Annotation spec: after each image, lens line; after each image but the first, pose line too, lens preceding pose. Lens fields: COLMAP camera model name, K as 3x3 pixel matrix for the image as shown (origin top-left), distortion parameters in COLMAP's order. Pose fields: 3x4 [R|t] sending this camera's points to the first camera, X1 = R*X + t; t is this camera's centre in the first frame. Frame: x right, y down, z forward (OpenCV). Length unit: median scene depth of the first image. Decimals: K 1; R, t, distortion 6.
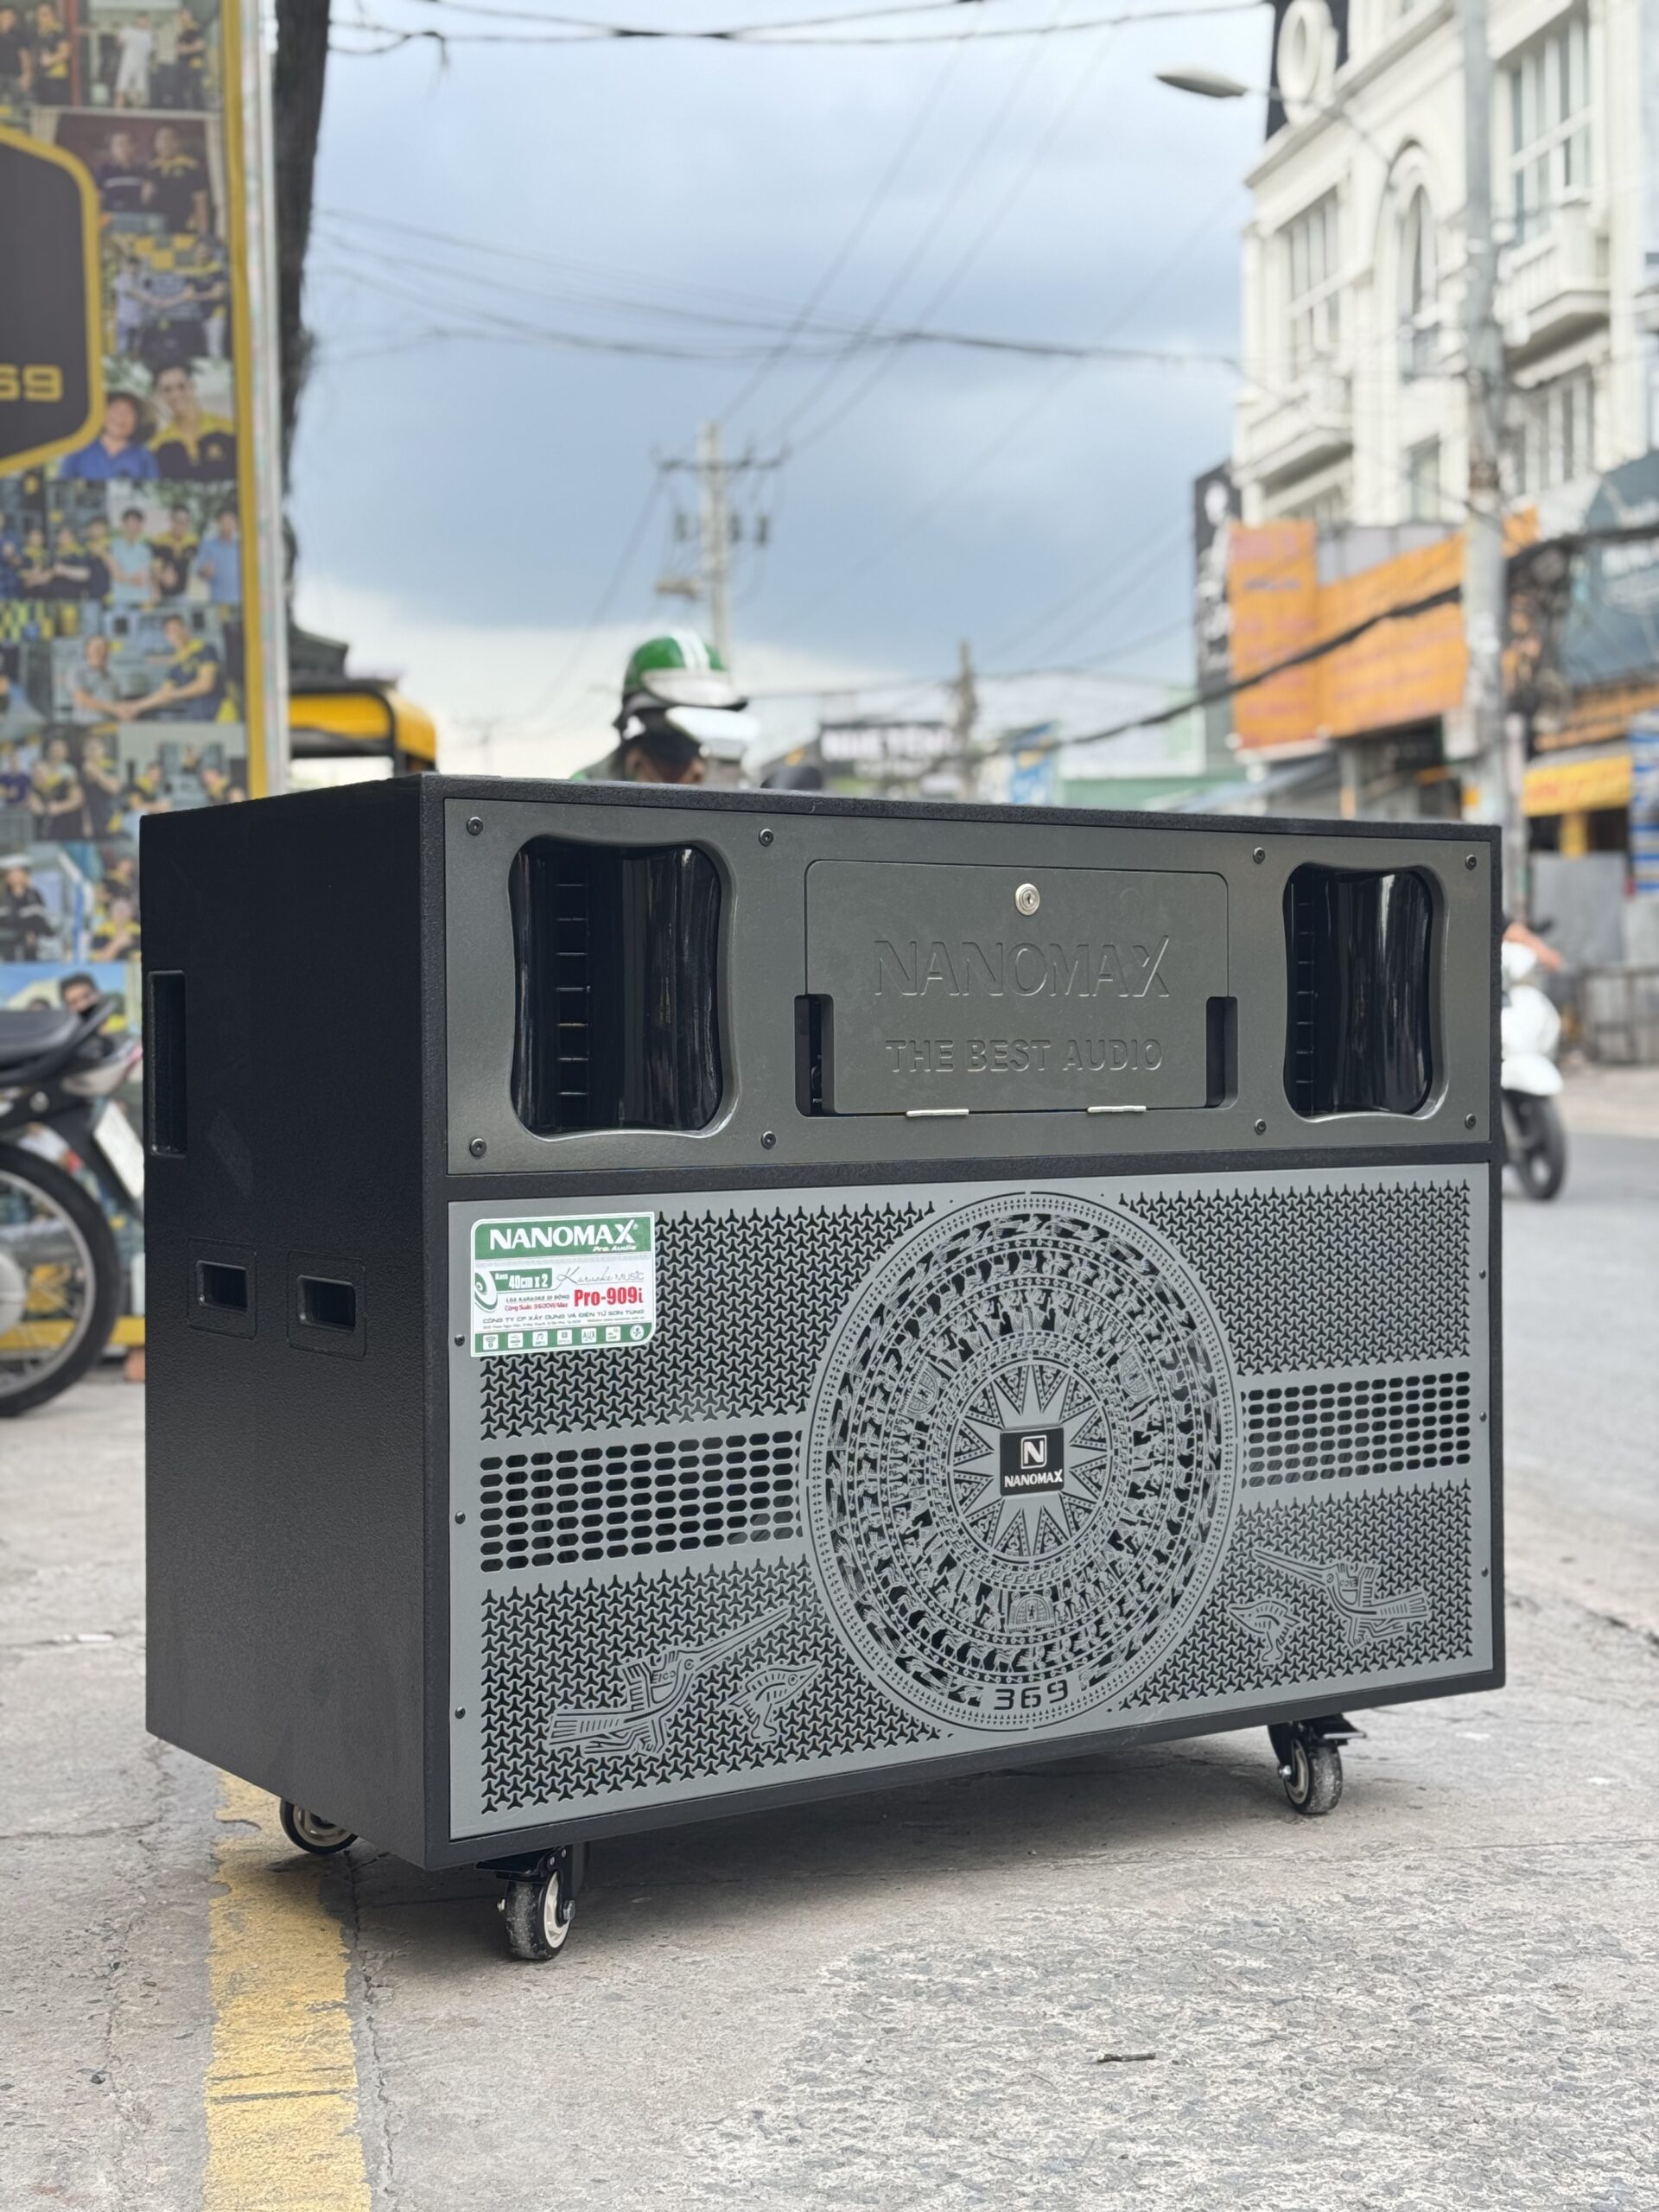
lens RADIAL K [[3116.1, 0, 826.1], [0, 3116.1, 1102.4], [0, 0, 1]] dist [0.112576, 0.000000]
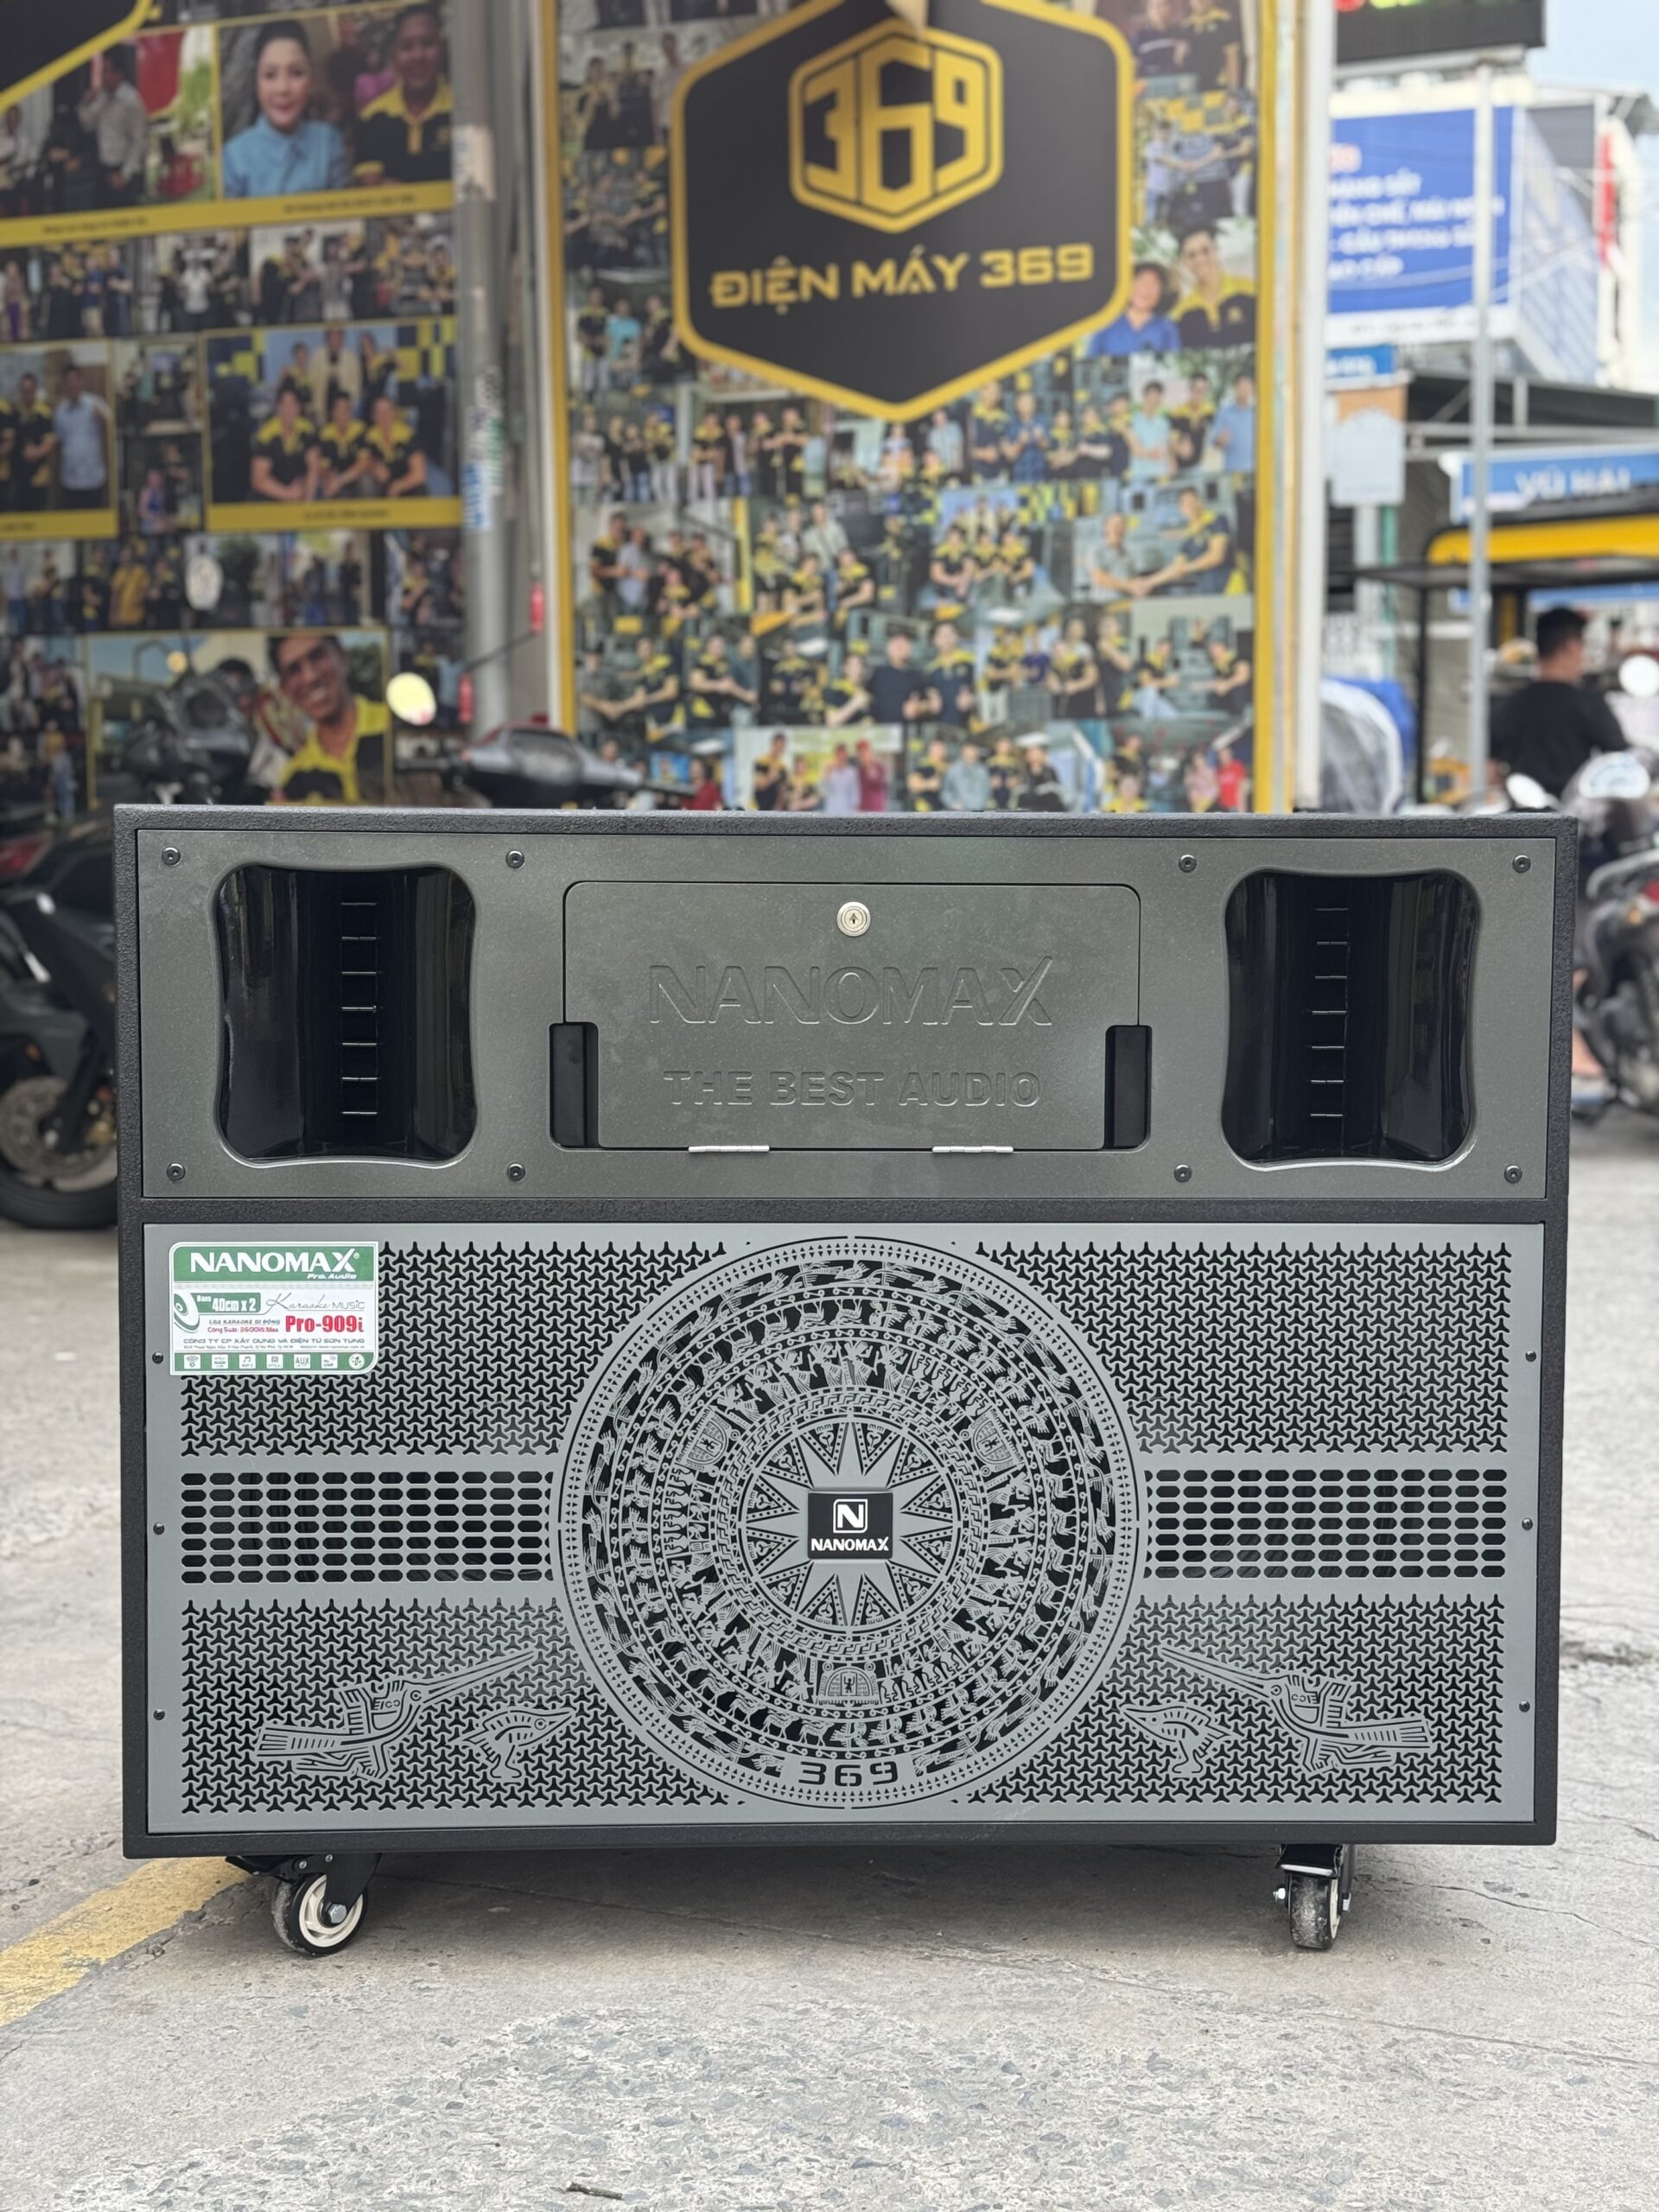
lens RADIAL K [[3116.1, 0, 829.1], [0, 3116.1, 1104.7], [0, 0, 1]] dist [0.112576, 0.000000]
pose [[0.853026, 0.056413, -0.518811, 0.533725], [-0.020567, 0.997002, 0.074593, -0.078513], [0.521463, -0.052959, 0.851629, 0.213738]]
